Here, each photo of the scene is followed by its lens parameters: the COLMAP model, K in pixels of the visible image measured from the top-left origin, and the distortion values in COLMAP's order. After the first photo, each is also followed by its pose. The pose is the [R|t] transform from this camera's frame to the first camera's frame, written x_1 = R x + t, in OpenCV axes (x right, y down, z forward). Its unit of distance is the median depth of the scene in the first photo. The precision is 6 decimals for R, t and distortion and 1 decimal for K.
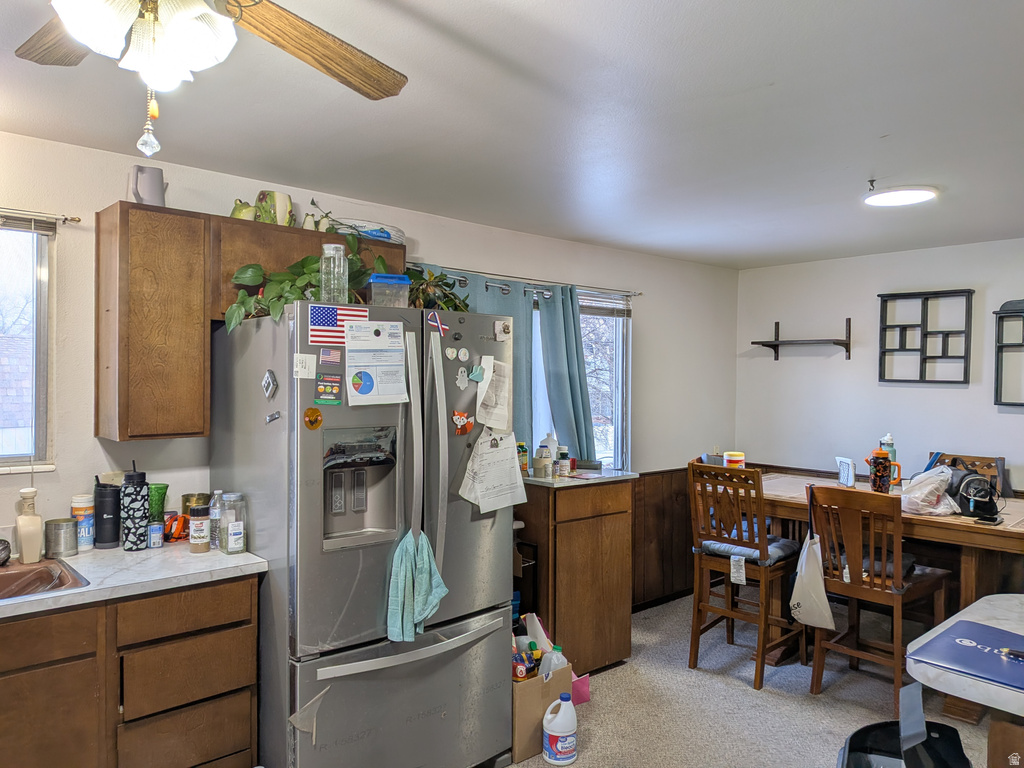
lens RADIAL K [[726.7, 0, 513.1], [0, 726.7, 383.1], [0, 0, 1]] dist [0.065444, -0.104432]
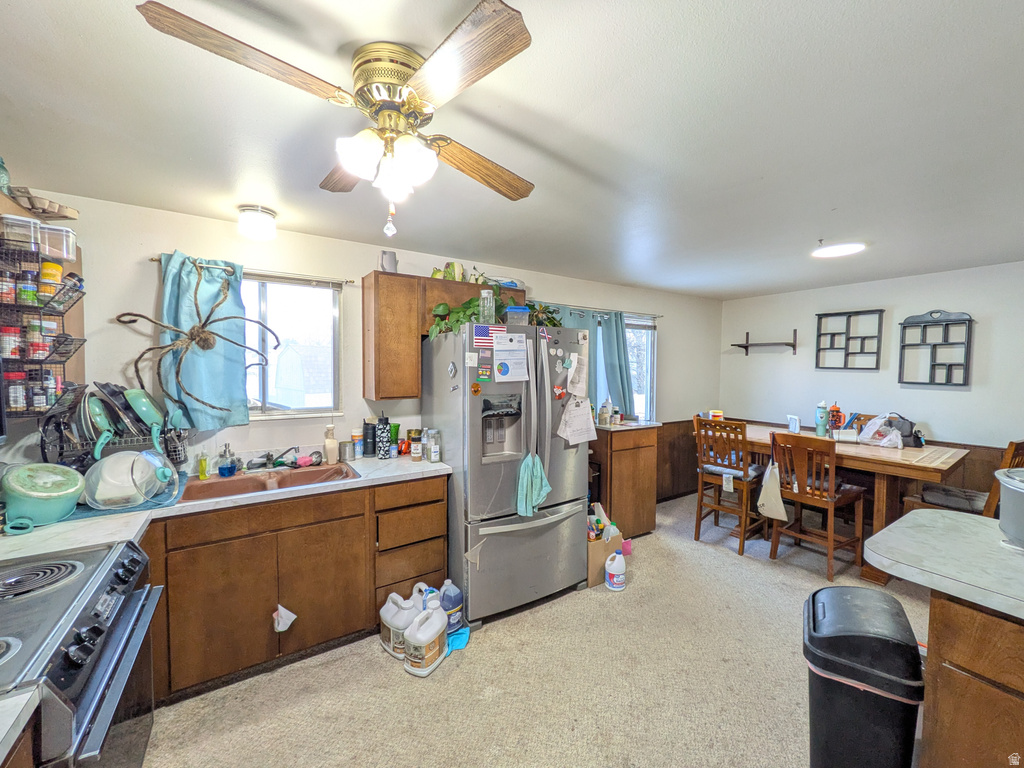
lens RADIAL K [[404.2, 0, 513.4], [0, 404.2, 381.8], [0, 0, 1]] dist [-0.002486, -0.000208]
pose [[0.987116, 0.003537, -0.159969, -0.023196], [0.001042, 0.999592, 0.028527, 0.002415], [0.160005, -0.028326, 0.986710, 0.040017]]
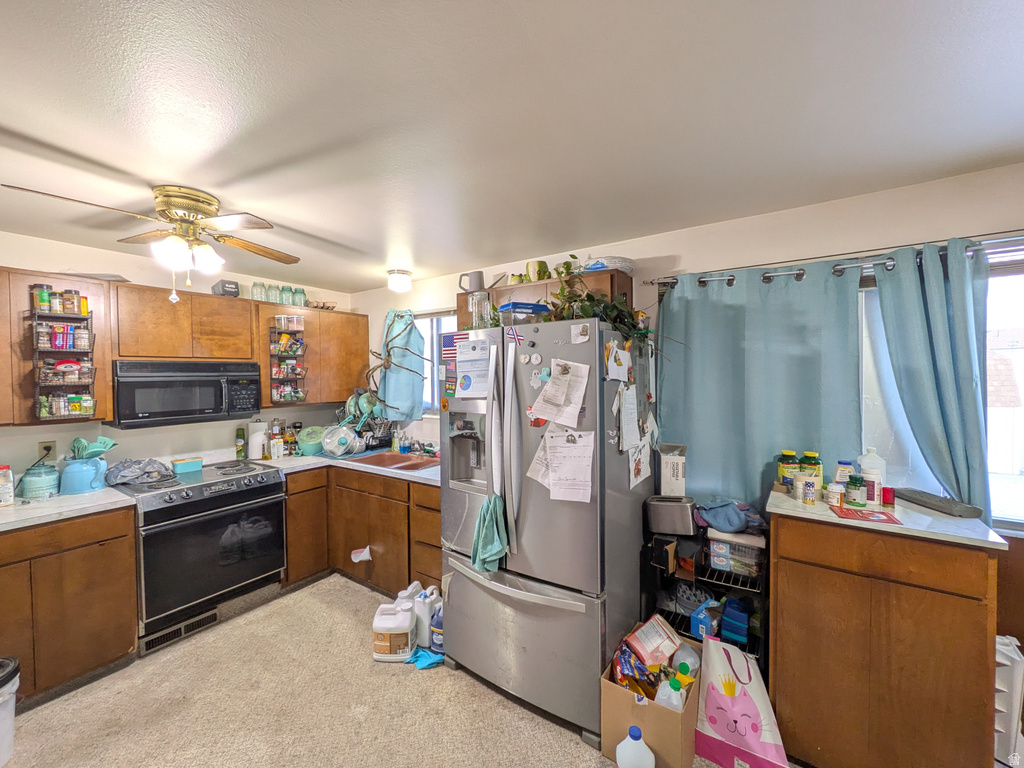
lens RADIAL K [[404.2, 0, 513.4], [0, 404.2, 381.8], [0, 0, 1]] dist [-0.002486, -0.000208]
pose [[0.238607, 0.005069, -0.971103, 0.532257], [0.002945, 0.999978, 0.005943, -0.006070], [0.971112, -0.004277, 0.238587, 0.767939]]
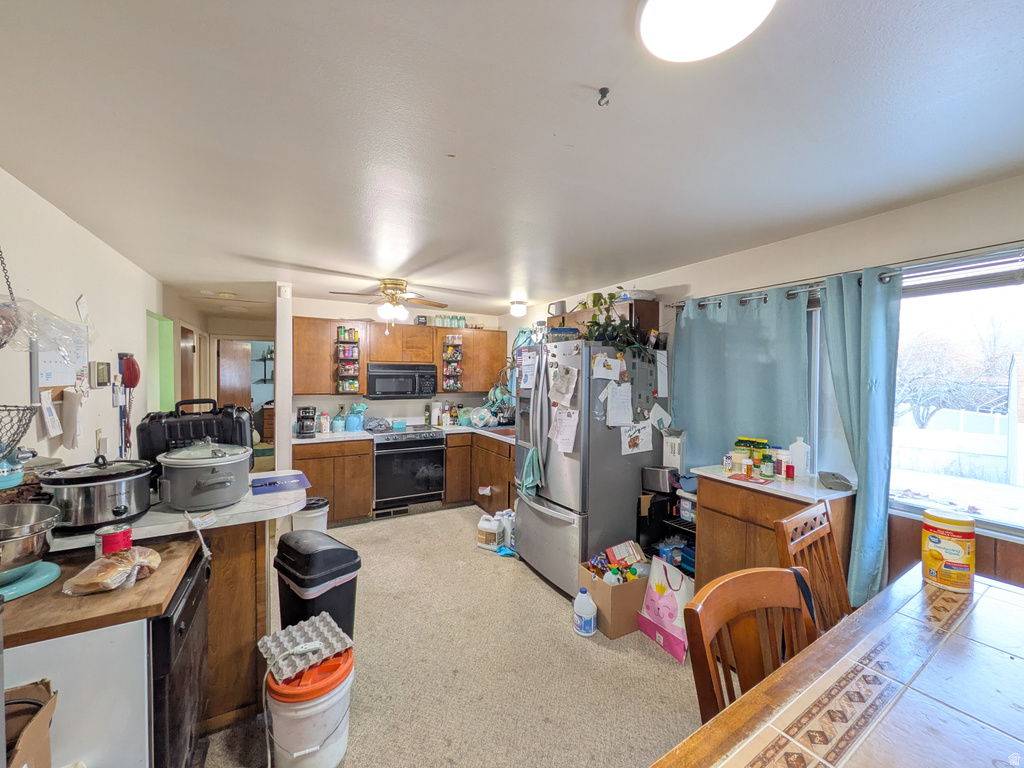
lens RADIAL K [[402.5, 0, 514.0], [0, 402.5, 380.8], [0, 0, 1]] dist [0.000204, 0.000084]
pose [[-0.222794, 0.000762, -0.974865, 0.935437], [-0.021723, 0.999748, 0.005746, -0.000681], [0.974624, 0.022457, -0.222721, 1.075860]]
